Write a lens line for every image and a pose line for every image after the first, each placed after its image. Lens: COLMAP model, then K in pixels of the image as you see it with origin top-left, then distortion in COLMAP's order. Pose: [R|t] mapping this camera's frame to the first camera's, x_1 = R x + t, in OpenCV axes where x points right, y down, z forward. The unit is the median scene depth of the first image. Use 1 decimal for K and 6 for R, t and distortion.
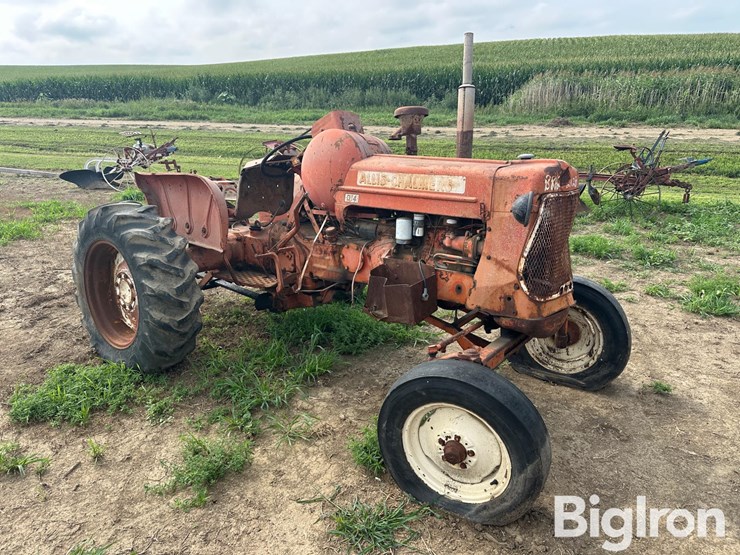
lens RADIAL K [[521.5, 0, 369.9], [0, 521.5, 262.9], [0, 0, 1]] dist [0.048055, -0.062700]
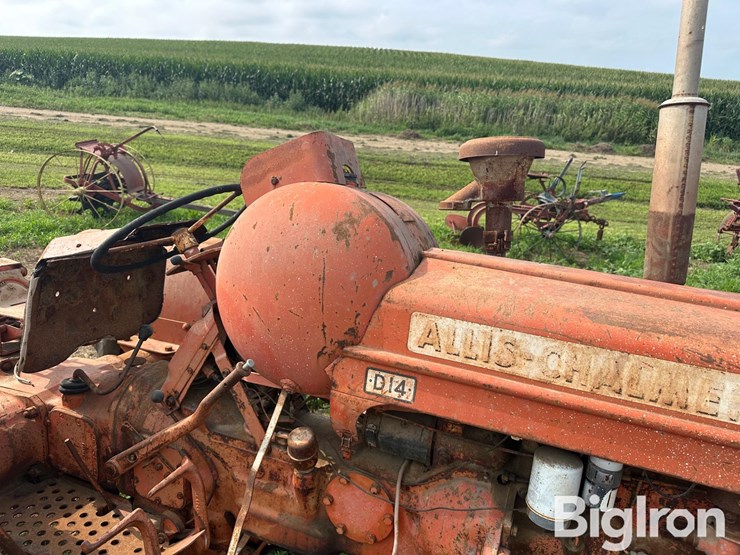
lens RADIAL K [[521.5, 0, 359.6], [0, 521.5, 269.1], [0, 0, 1]] dist [0.048055, -0.062700]
pose [[0.955993, -0.013094, 0.293098, -0.157356], [0.010188, 0.999883, 0.011439, -0.208445], [-0.293214, -0.007949, 0.956014, 0.673024]]
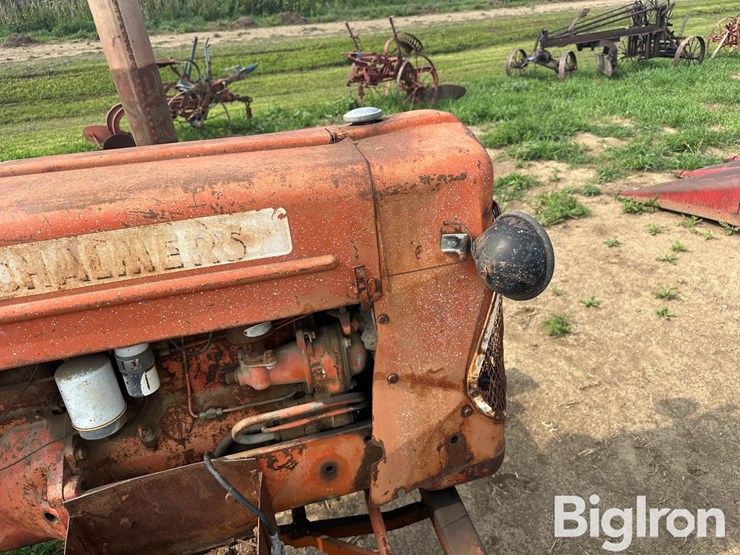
lens RADIAL K [[521.5, 0, 372.4], [0, 521.5, 278.4], [0, 0, 1]] dist [0.048055, -0.062700]
pose [[0.607307, -0.398566, 0.687258, -0.025277], [0.273217, 0.917069, 0.290410, -0.172309], [-0.746010, 0.011403, 0.665837, 0.623117]]
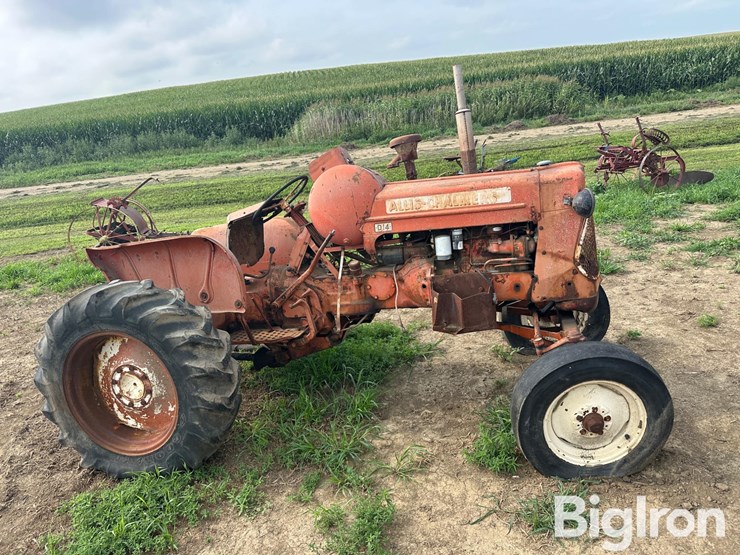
lens RADIAL K [[521.5, 0, 366.9], [0, 521.5, 269.5], [0, 0, 1]] dist [0.048055, -0.062700]
pose [[0.902593, -0.204593, 0.378771, -0.468517], [0.222660, 0.974888, -0.004004, -0.047168], [-0.368440, 0.087951, 0.925482, 0.078074]]
